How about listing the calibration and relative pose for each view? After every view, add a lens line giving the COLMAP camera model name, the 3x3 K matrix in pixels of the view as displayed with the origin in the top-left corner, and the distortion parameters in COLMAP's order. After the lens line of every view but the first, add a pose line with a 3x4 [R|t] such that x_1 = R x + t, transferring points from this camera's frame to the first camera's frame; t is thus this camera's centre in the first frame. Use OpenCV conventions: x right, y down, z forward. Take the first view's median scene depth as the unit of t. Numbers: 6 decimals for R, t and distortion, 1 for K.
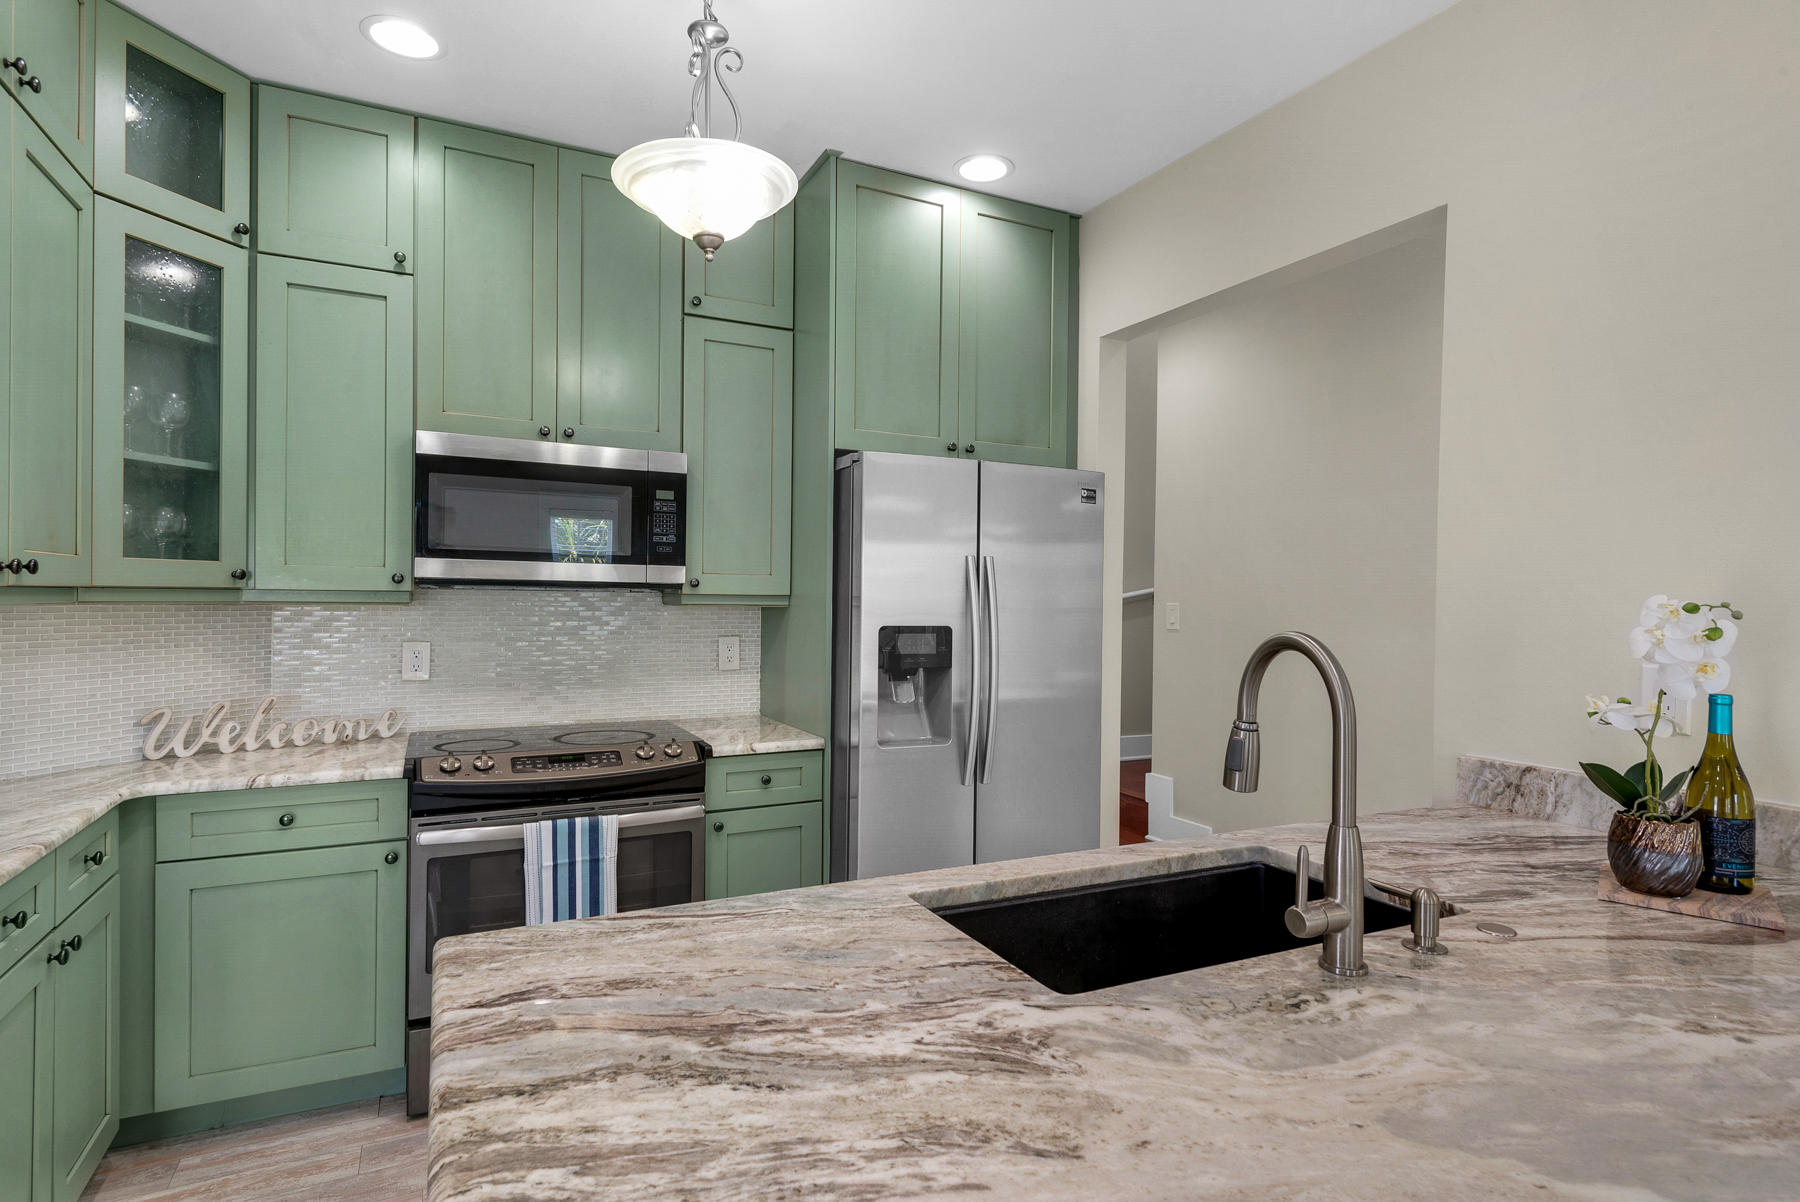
lens RADIAL K [[923.4, 0, 906.2], [0, 923.4, 602.2], [0, 0, 1]] dist [0.034388, -0.025534]
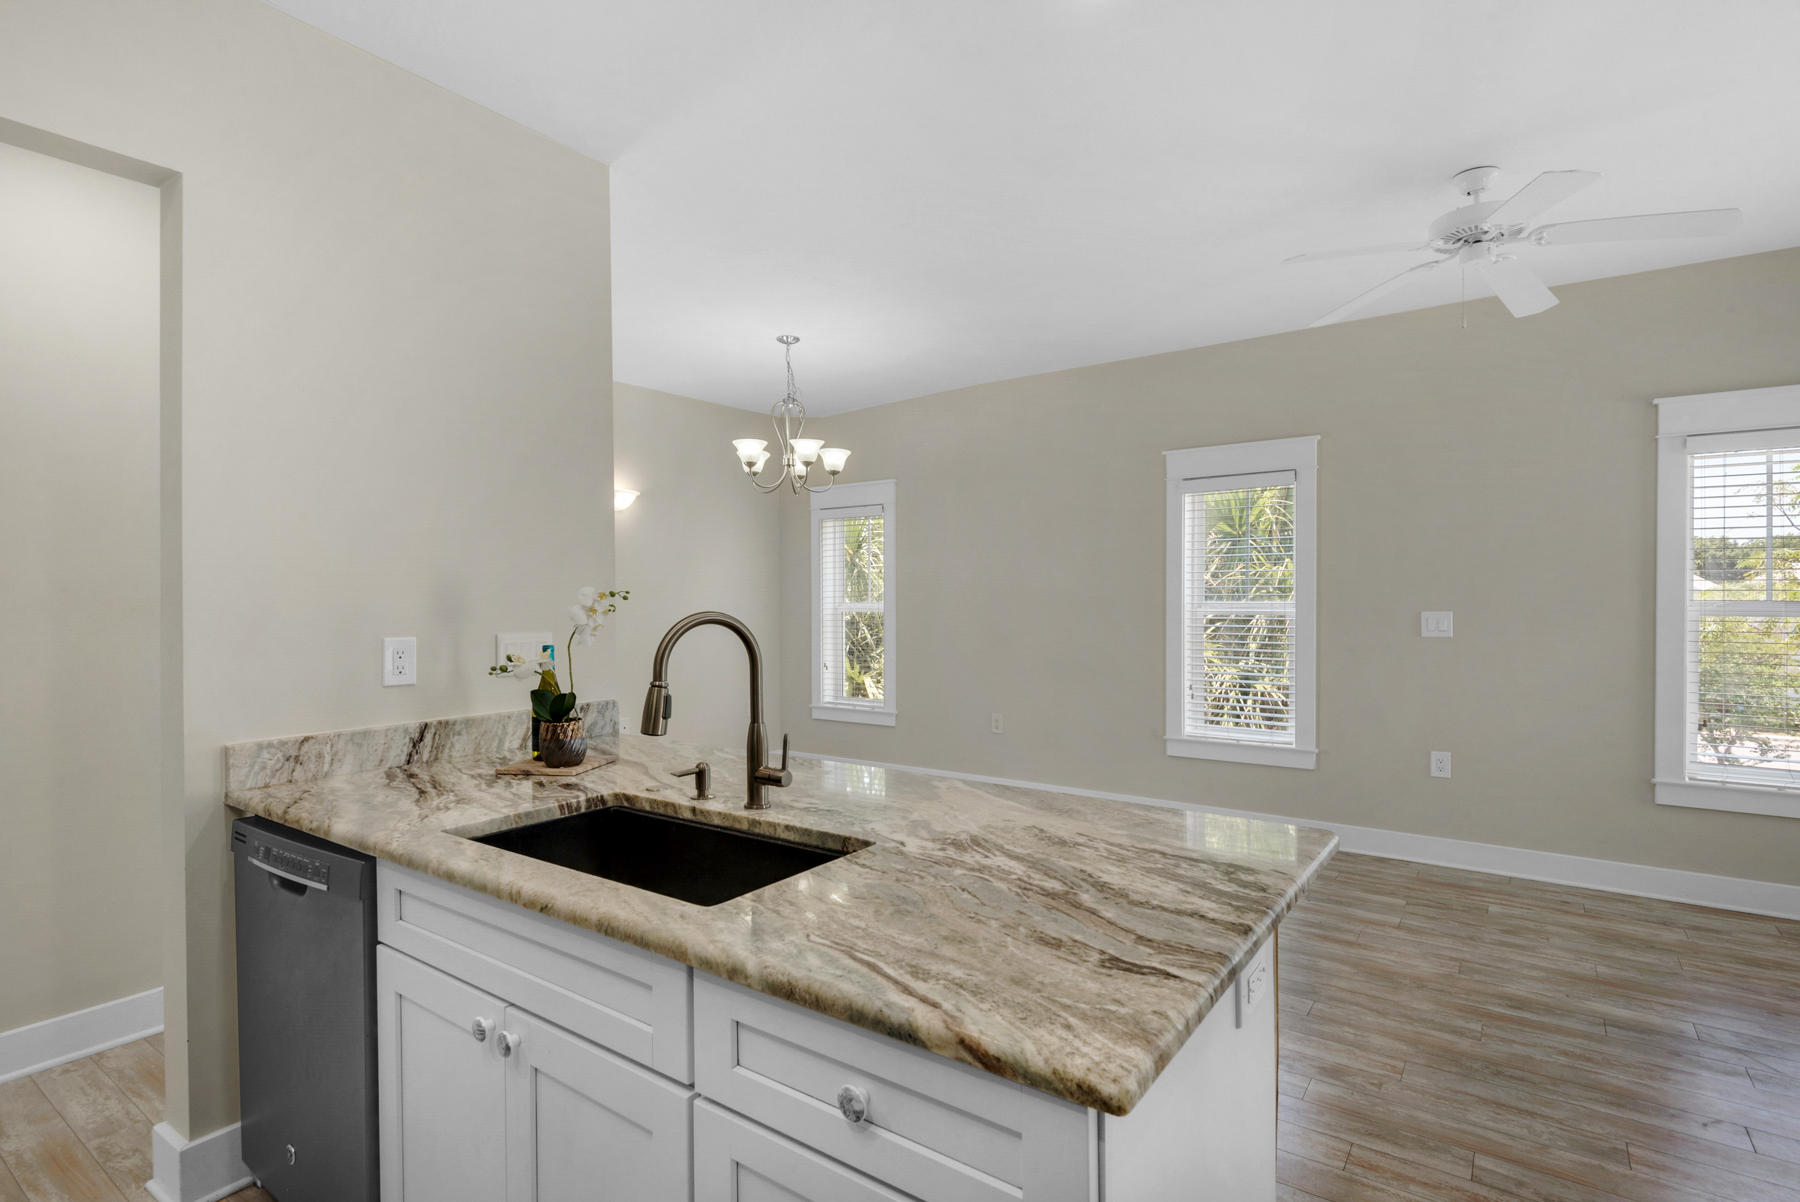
lens RADIAL K [[874.9, 0, 876.4], [0, 874.9, 601.6], [0, 0, 1]] dist [0.026617, -0.016508]
pose [[-0.446044, -0.013347, 0.894912, -0.578699], [0.003562, 0.999854, 0.016687, -0.001835], [-0.895004, 0.010631, -0.445931, 0.841503]]
